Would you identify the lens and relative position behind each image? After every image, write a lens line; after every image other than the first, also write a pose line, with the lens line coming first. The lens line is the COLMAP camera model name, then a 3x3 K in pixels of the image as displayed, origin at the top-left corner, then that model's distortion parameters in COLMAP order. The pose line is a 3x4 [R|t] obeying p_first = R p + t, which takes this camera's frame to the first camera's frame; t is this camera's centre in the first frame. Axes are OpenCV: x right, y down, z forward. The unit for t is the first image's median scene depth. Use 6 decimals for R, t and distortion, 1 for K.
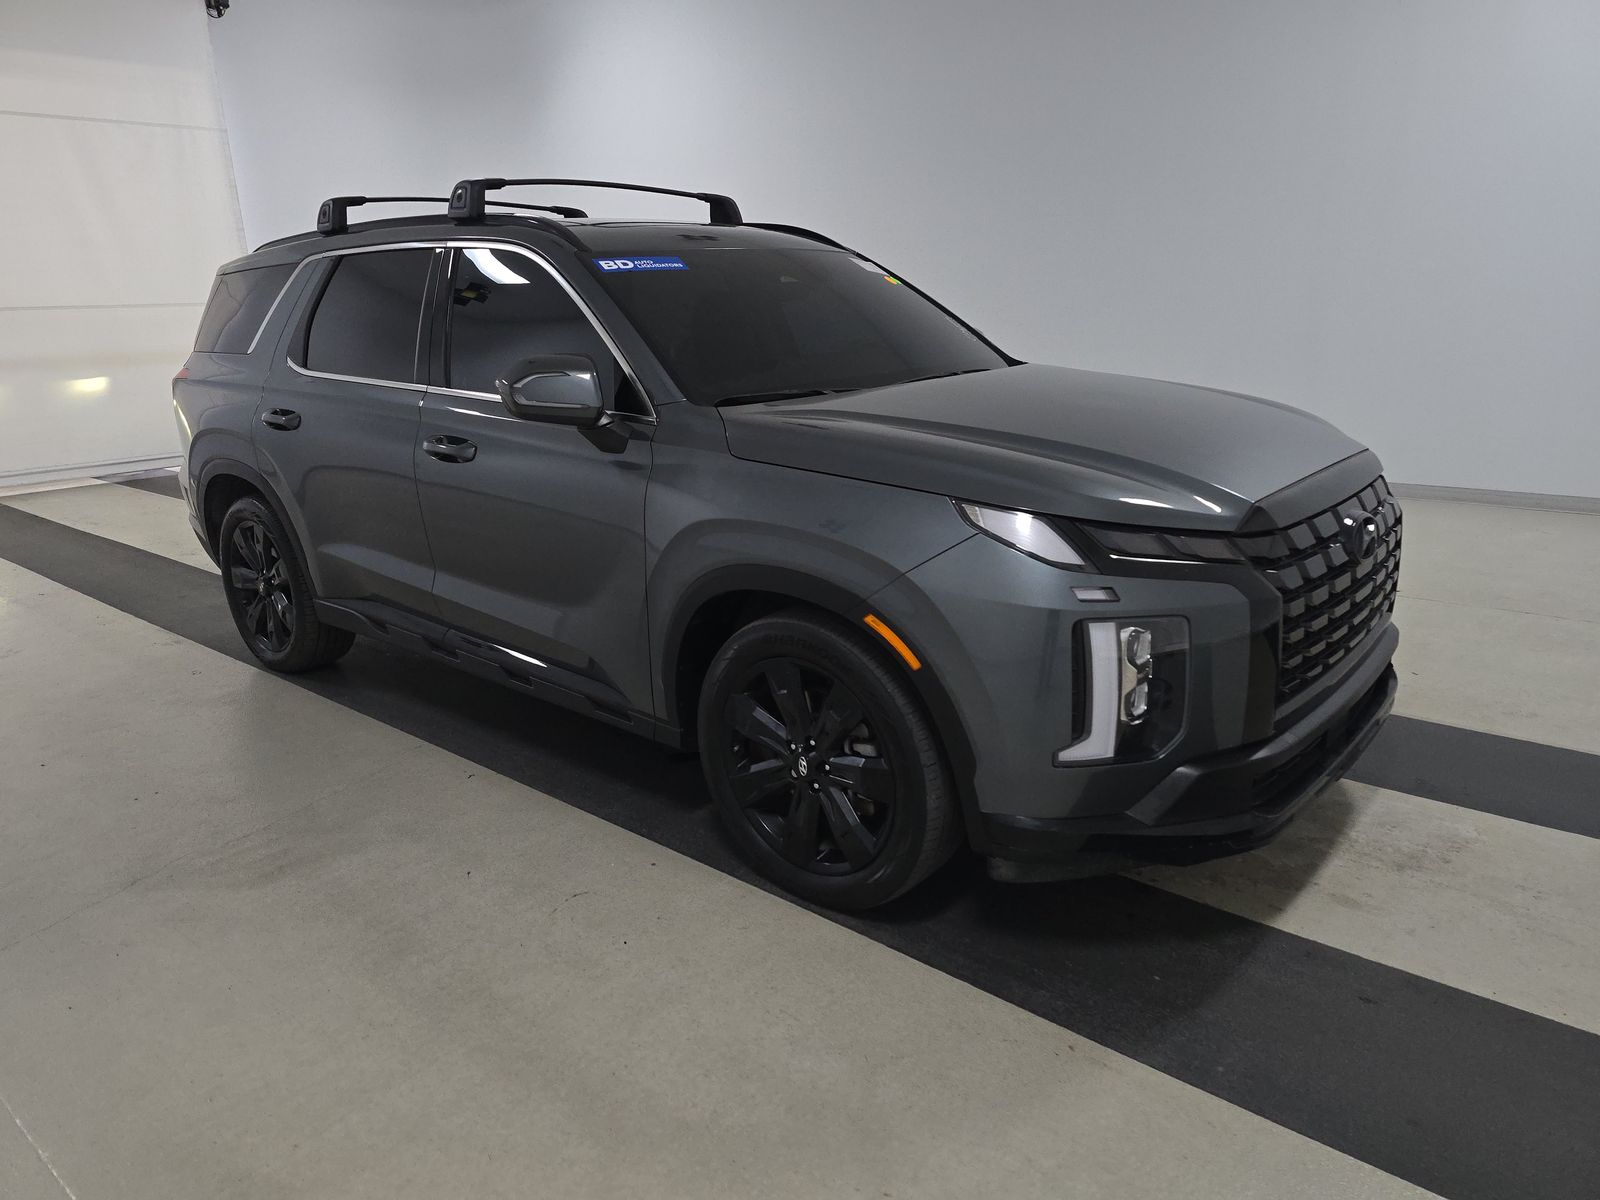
lens RADIAL K [[1120.3, 0, 800.0], [0, 1120.3, 600.0], [0, 0, 1]] dist [-0.021516, 0.000561]
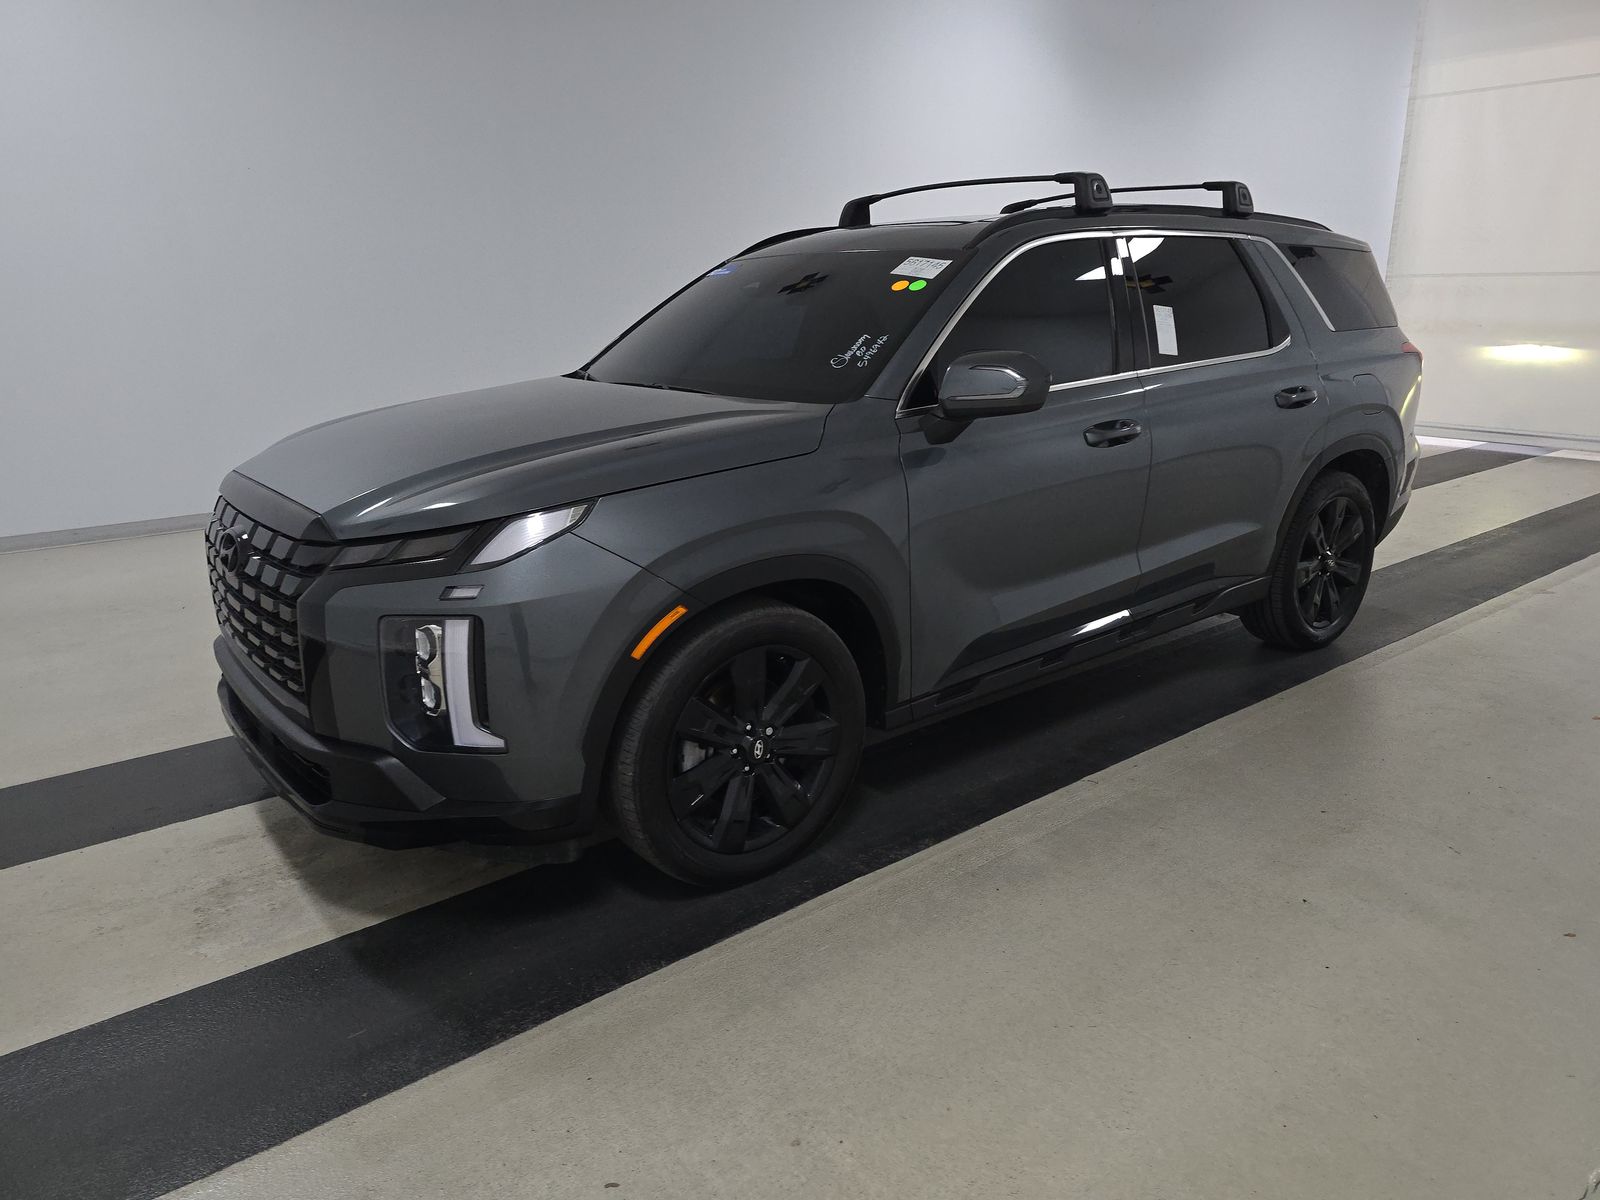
lens RADIAL K [[1120.3, 0, 800.0], [0, 1120.3, 600.0], [0, 0, 1]] dist [-0.021516, 0.000561]
pose [[-0.195164, 0.337881, -0.920732, 1.220221], [-0.287641, 0.877784, 0.383091, -0.507154], [0.937643, 0.339605, -0.074124, 1.398065]]
